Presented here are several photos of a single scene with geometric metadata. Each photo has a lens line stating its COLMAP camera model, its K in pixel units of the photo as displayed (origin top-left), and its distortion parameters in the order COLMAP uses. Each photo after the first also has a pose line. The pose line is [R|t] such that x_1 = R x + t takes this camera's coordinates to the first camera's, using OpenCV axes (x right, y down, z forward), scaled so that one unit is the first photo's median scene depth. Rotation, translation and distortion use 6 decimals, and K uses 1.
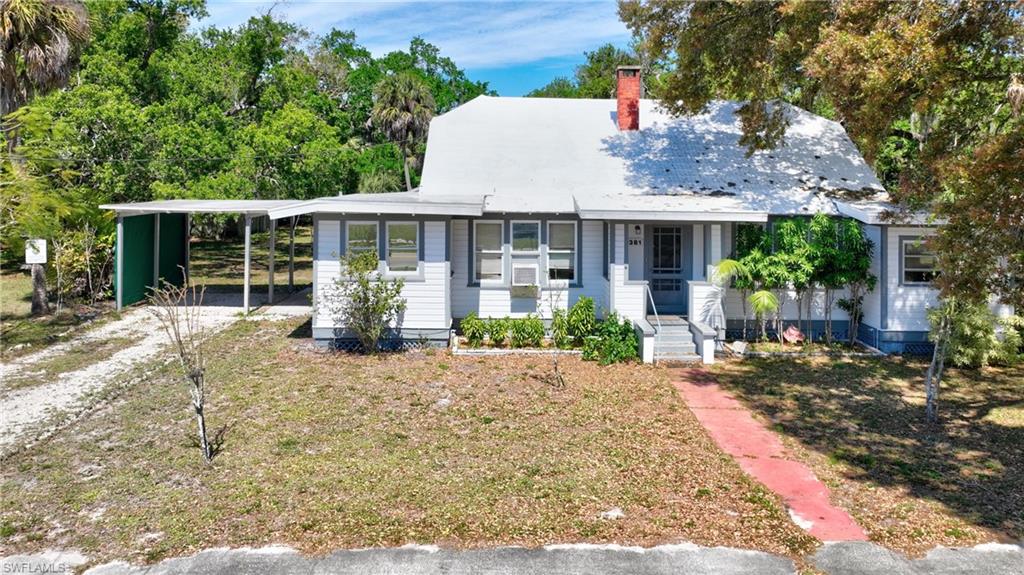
lens RADIAL K [[727.1, 0, 545.8], [0, 727.1, 230.0], [0, 0, 1]] dist [0.001864, 0.011739]
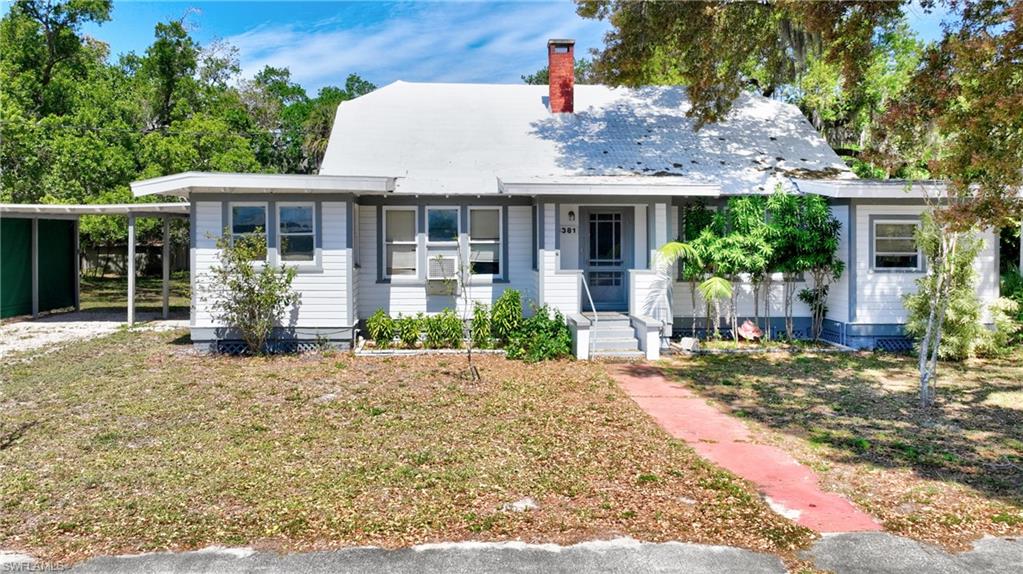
lens RADIAL K [[726.4, 0, 508.2], [0, 726.4, 281.1], [0, 0, 1]] dist [0.001864, 0.011739]
pose [[0.999636, -0.009666, 0.025169, 0.030578], [0.009554, 0.999944, 0.004581, 0.080171], [-0.025212, -0.004339, 0.999673, 0.139630]]
